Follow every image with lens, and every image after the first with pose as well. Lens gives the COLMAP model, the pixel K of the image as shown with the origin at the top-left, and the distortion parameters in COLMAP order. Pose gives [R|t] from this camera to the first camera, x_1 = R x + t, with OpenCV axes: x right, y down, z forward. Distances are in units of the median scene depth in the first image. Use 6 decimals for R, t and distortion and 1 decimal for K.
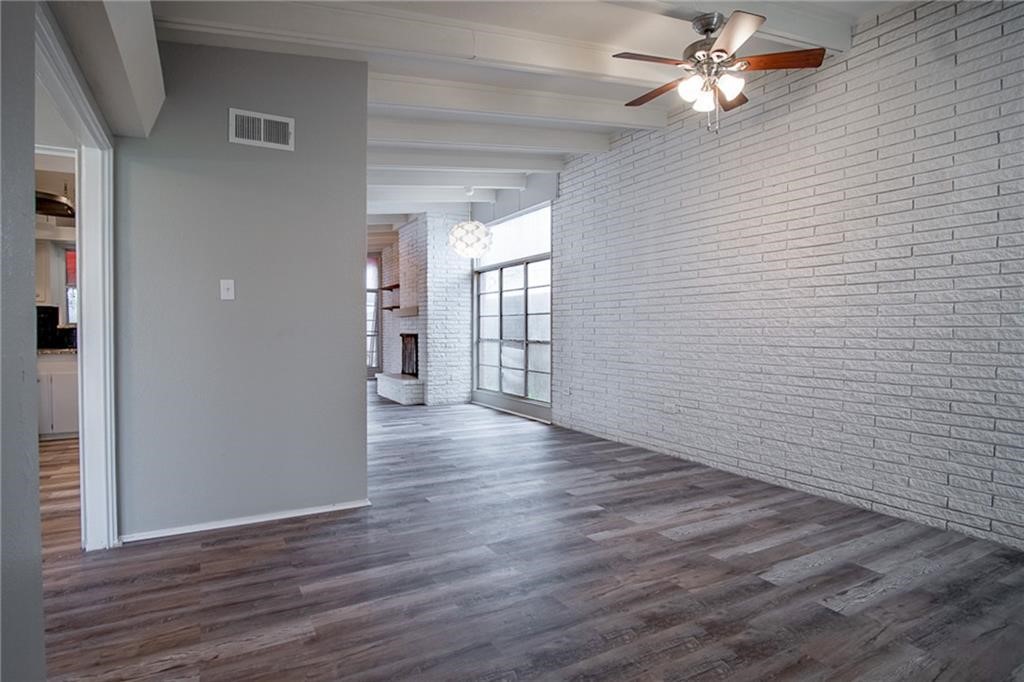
lens RADIAL K [[552.5, 0, 512.0], [0, 552.5, 341.0], [0, 0, 1]] dist [-0.001746, -0.000402]
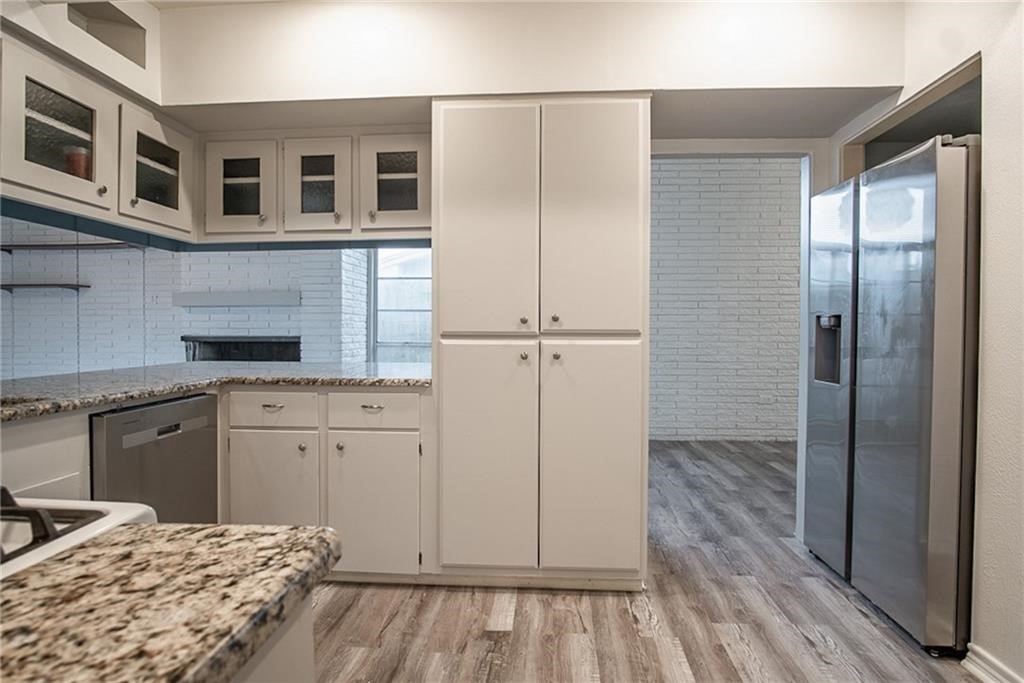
lens RADIAL K [[552.5, 0, 512.0], [0, 552.5, 341.5], [0, 0, 1]] dist [-0.001746, -0.000402]
pose [[0.544034, -0.014101, 0.838945, -0.919169], [0.015308, 0.999859, 0.006879, -0.012772], [-0.838924, 0.009100, 0.544173, 0.794743]]
